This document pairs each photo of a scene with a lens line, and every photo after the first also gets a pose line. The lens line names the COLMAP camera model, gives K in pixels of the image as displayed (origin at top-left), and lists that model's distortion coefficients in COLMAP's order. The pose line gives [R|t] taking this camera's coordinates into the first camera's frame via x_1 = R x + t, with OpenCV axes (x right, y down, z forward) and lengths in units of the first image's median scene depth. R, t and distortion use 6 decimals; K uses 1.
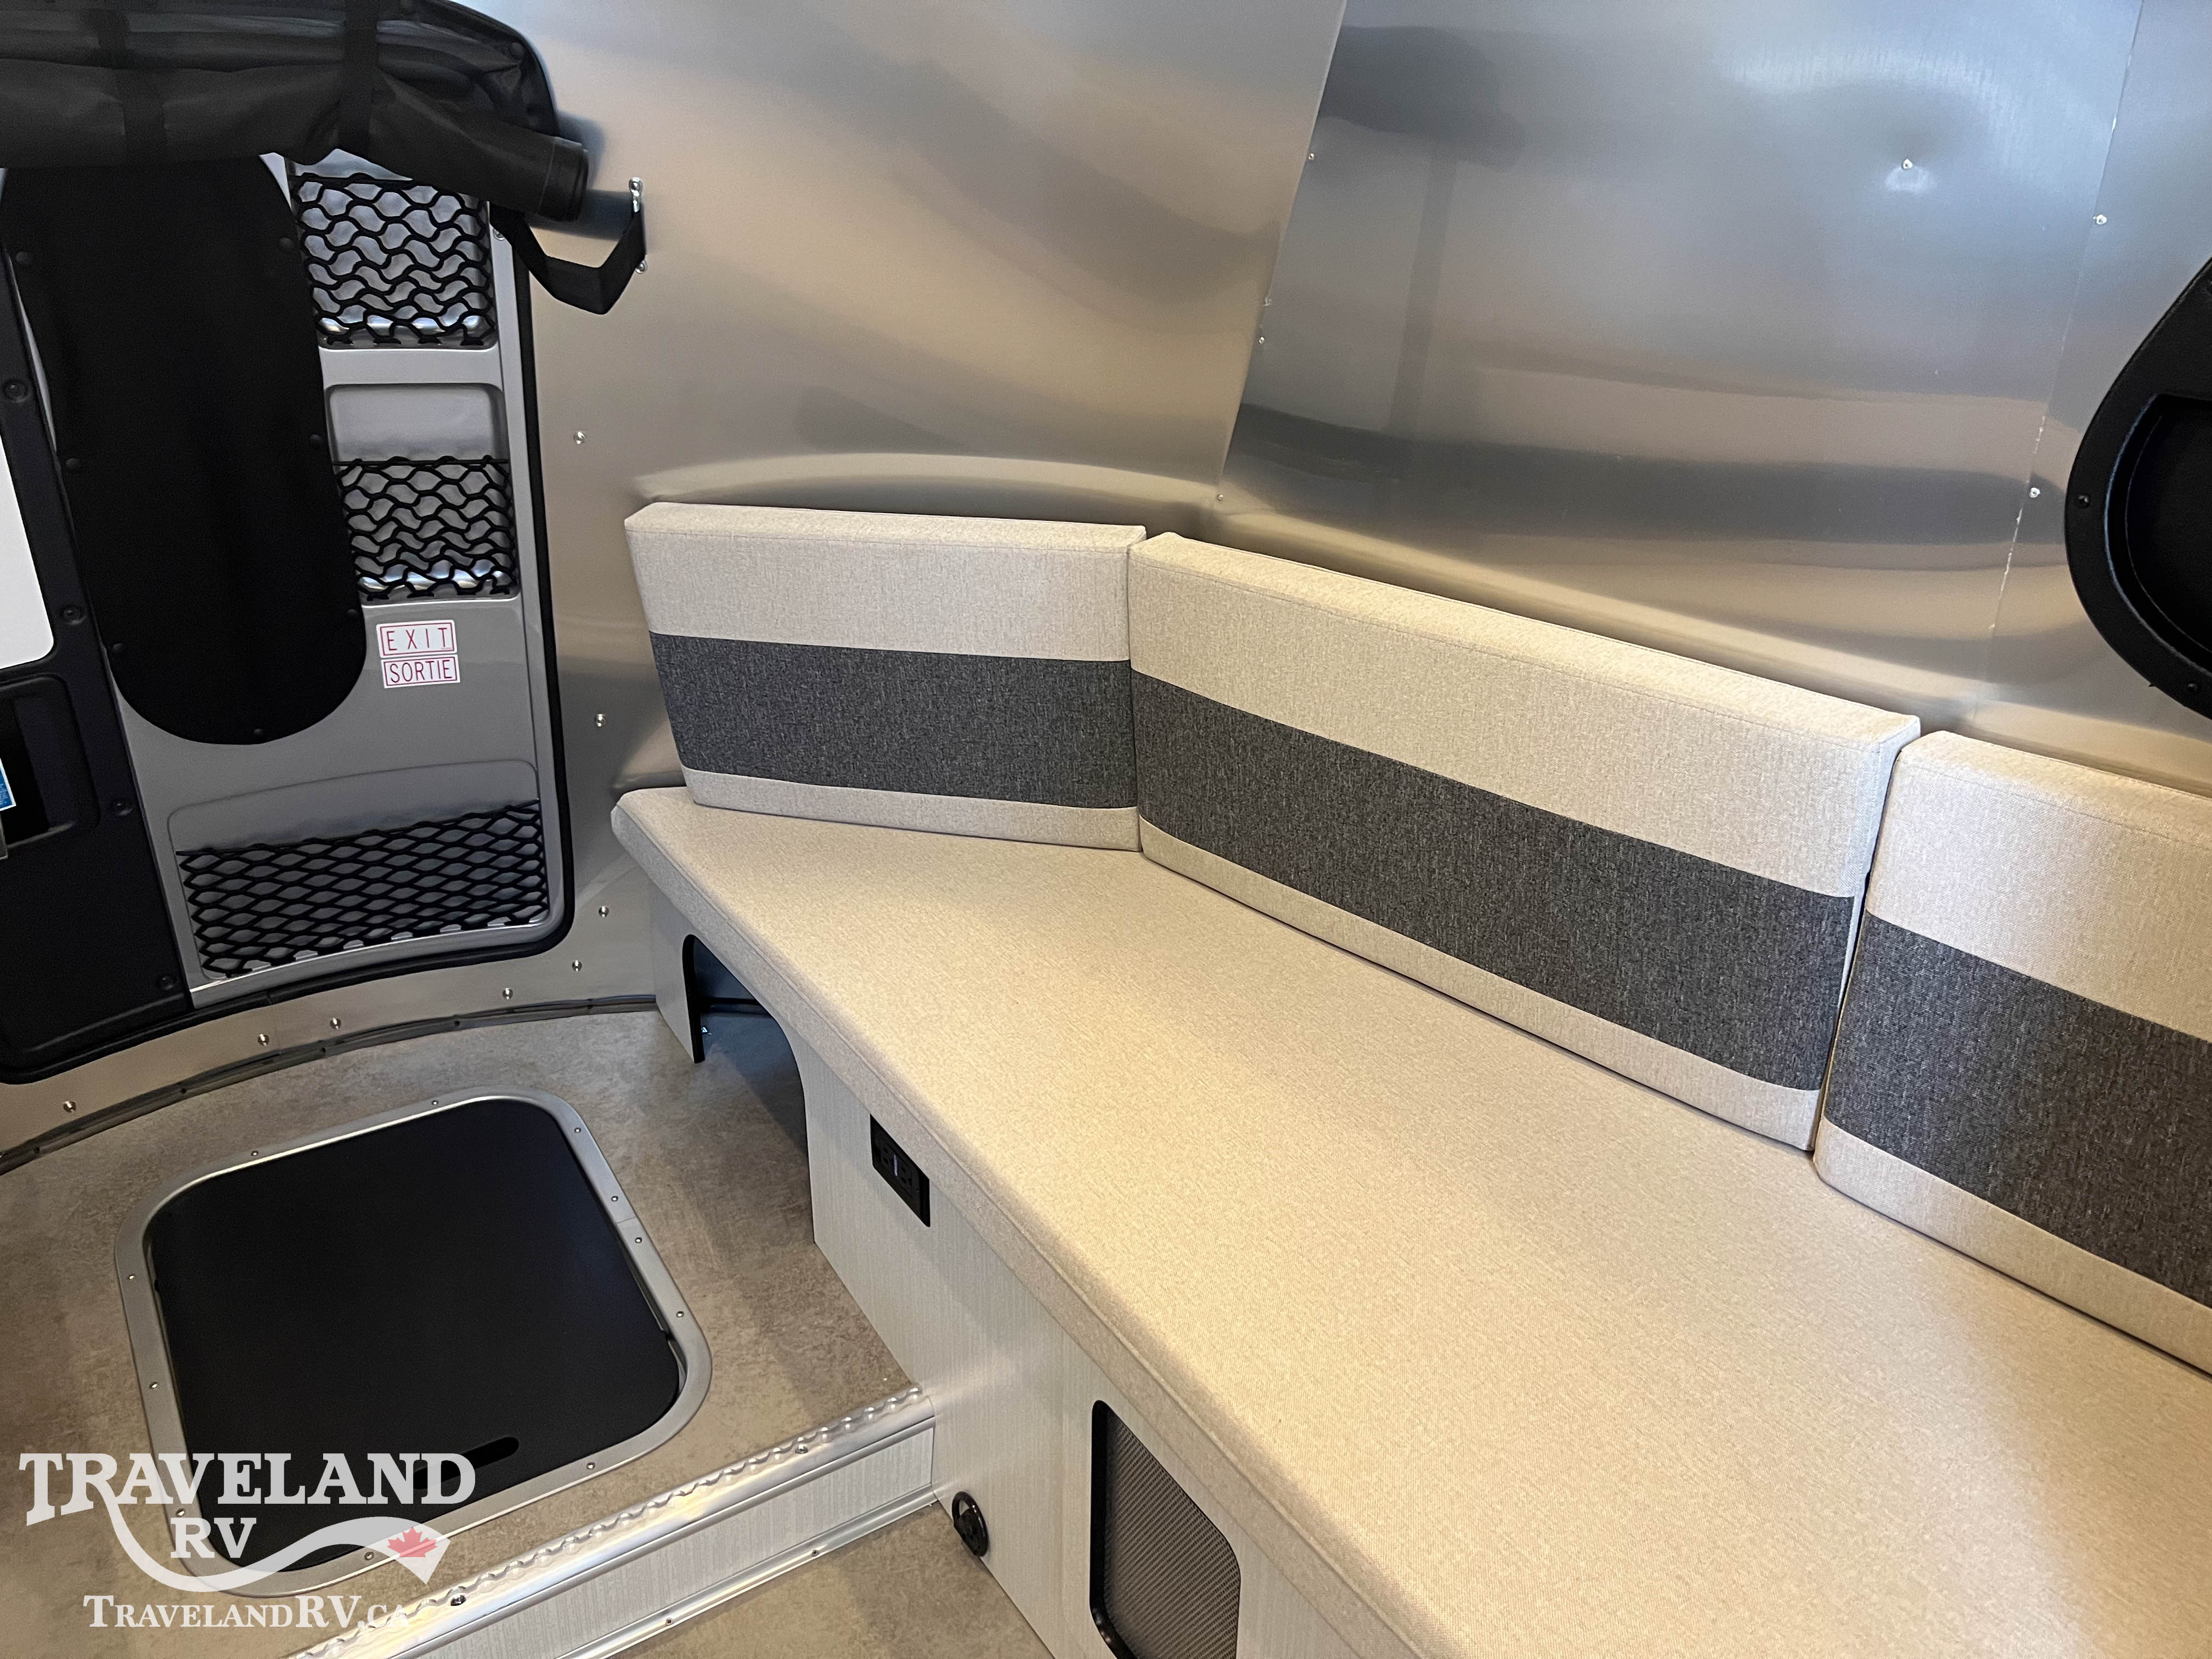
lens RADIAL K [[1653.4, 0, 1107.5], [0, 1653.4, 828.4], [0, 0, 1]] dist [0.055583, -0.079351]
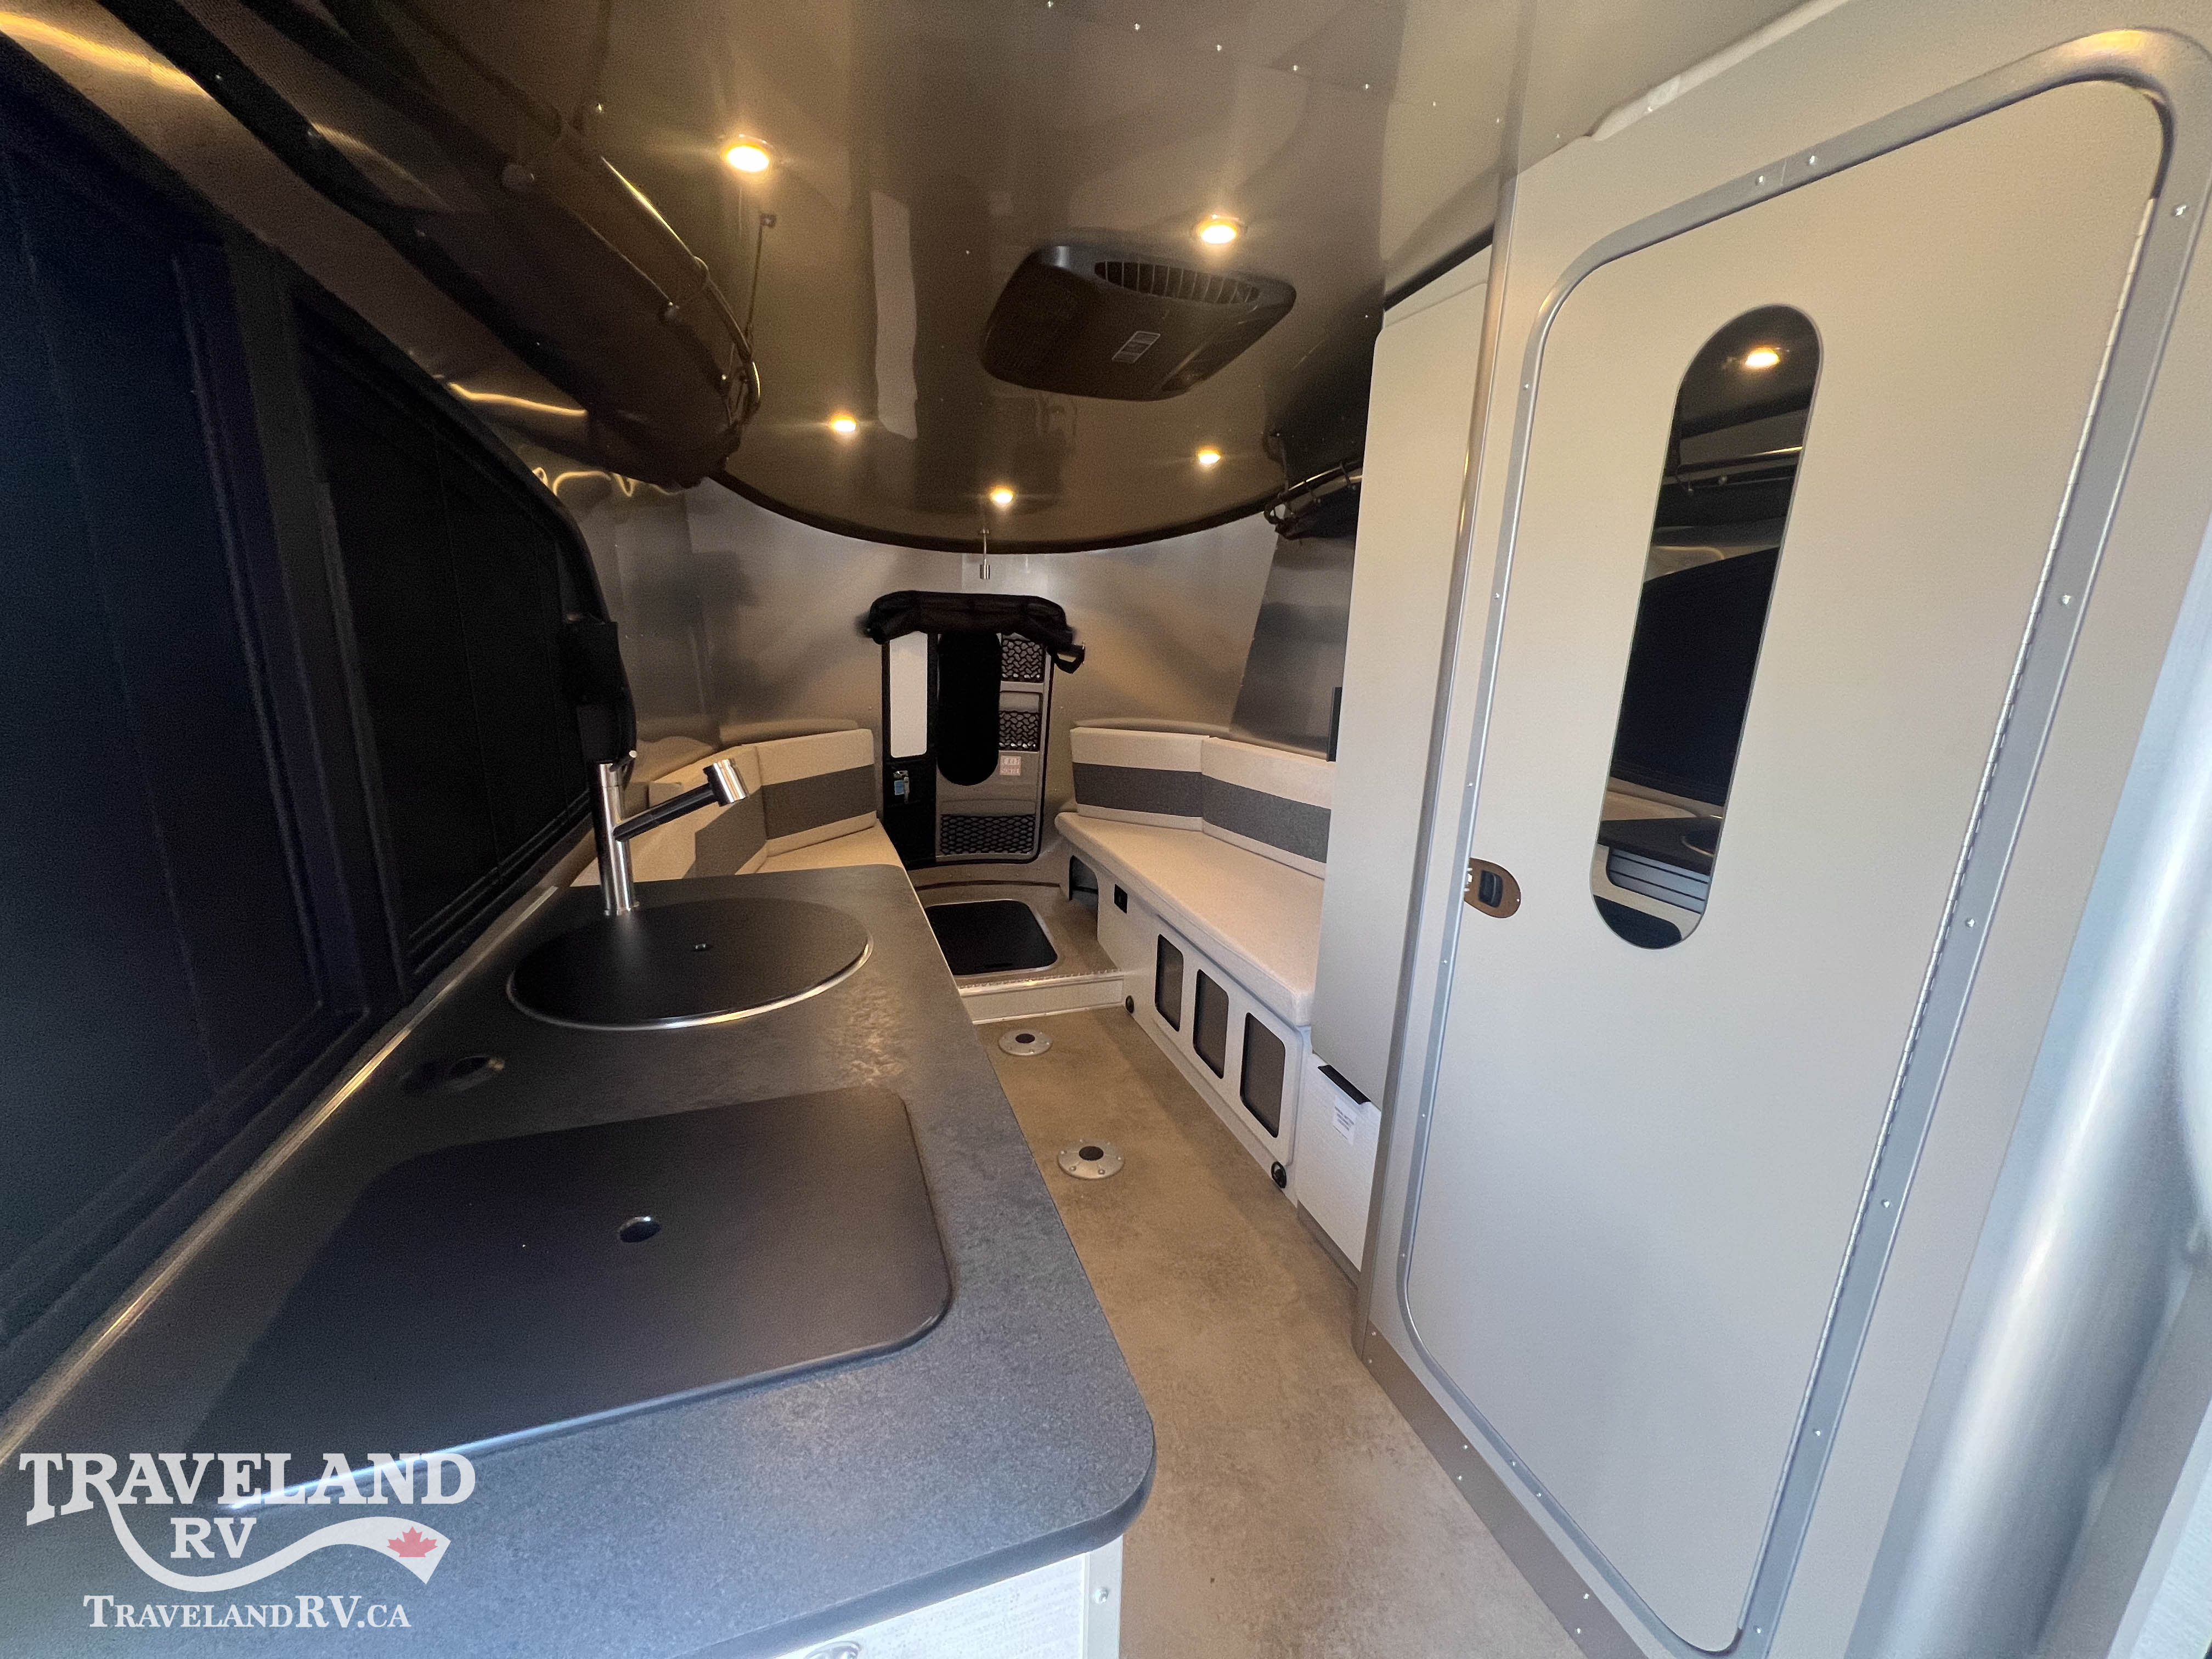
lens RADIAL K [[925.1, 0, 1085.5], [0, 925.1, 847.8], [0, 0, 1]] dist [0.001182, 0.000168]
pose [[0.964350, 0.078630, -0.252678, 0.286507], [-0.121949, 0.979453, -0.160627, 0.404956], [0.234856, 0.185715, 0.954124, -0.914150]]
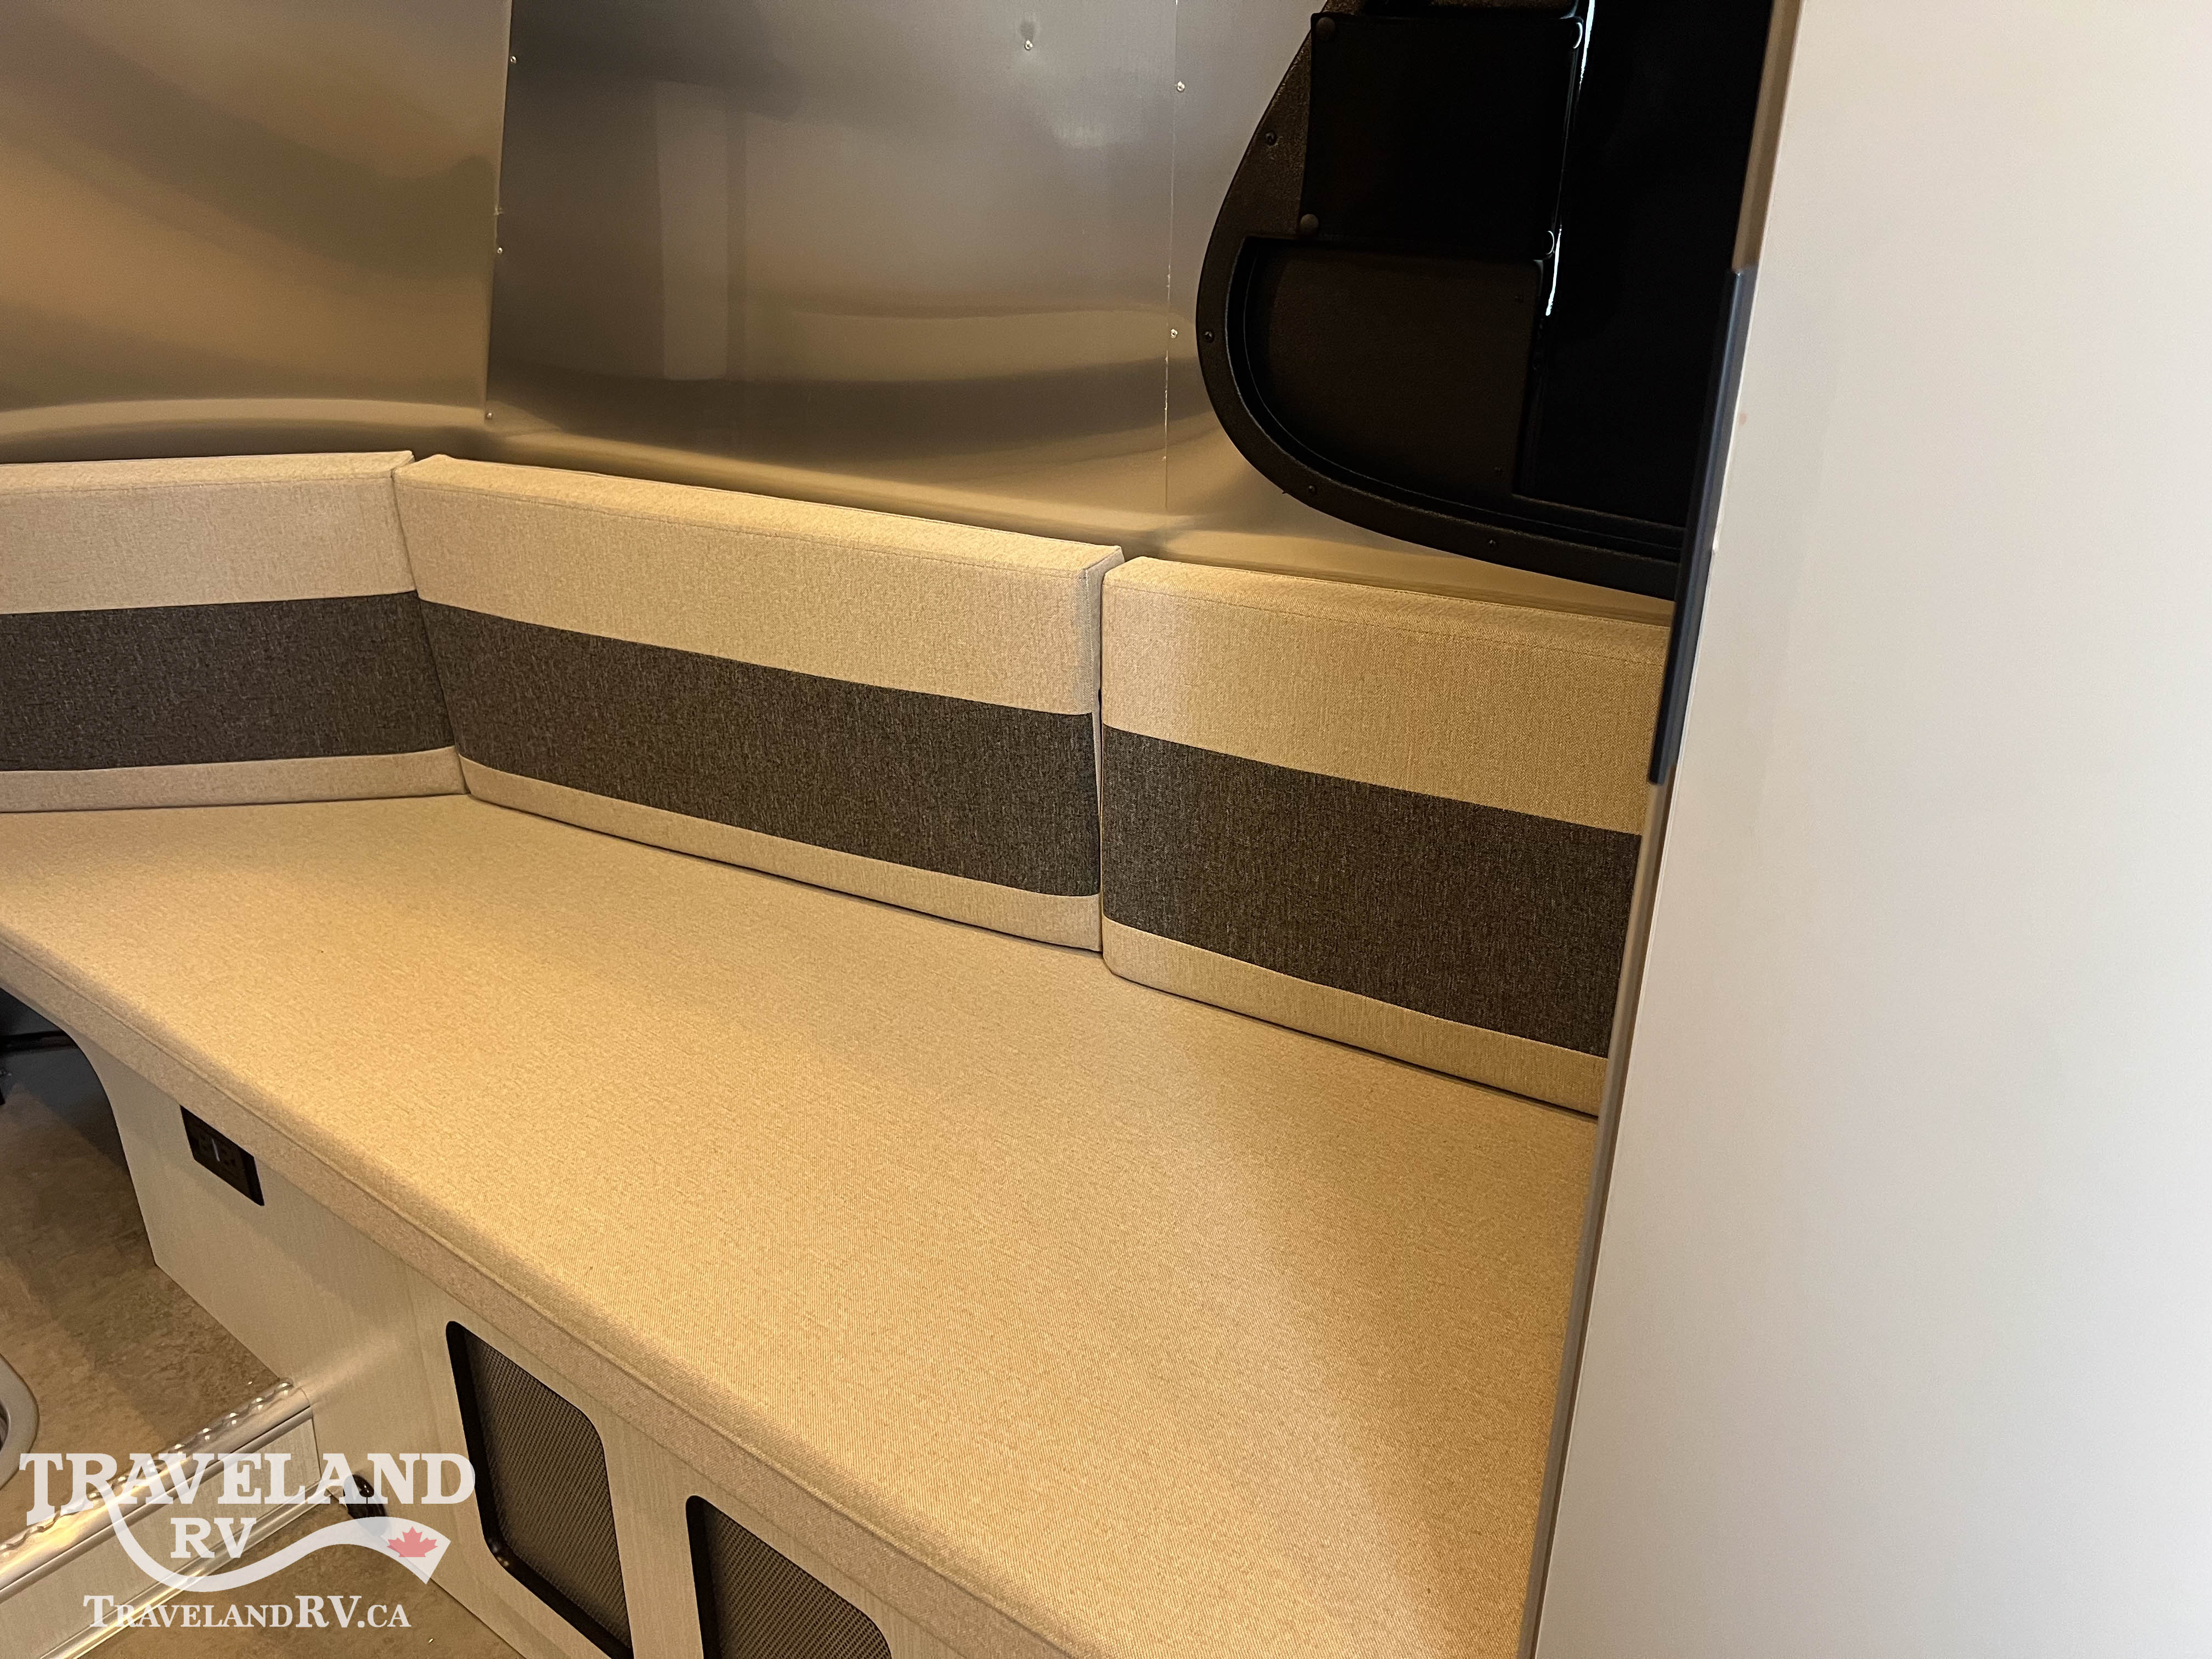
lens RADIAL K [[1659.3, 0, 1137.1], [0, 1659.3, 834.6], [0, 0, 1]] dist [0.049693, -0.080111]
pose [[0.938719, -0.141613, 0.314250, 0.081247], [0.138090, 0.989851, 0.033567, 0.063507], [-0.315814, 0.011885, 0.948747, -0.048404]]
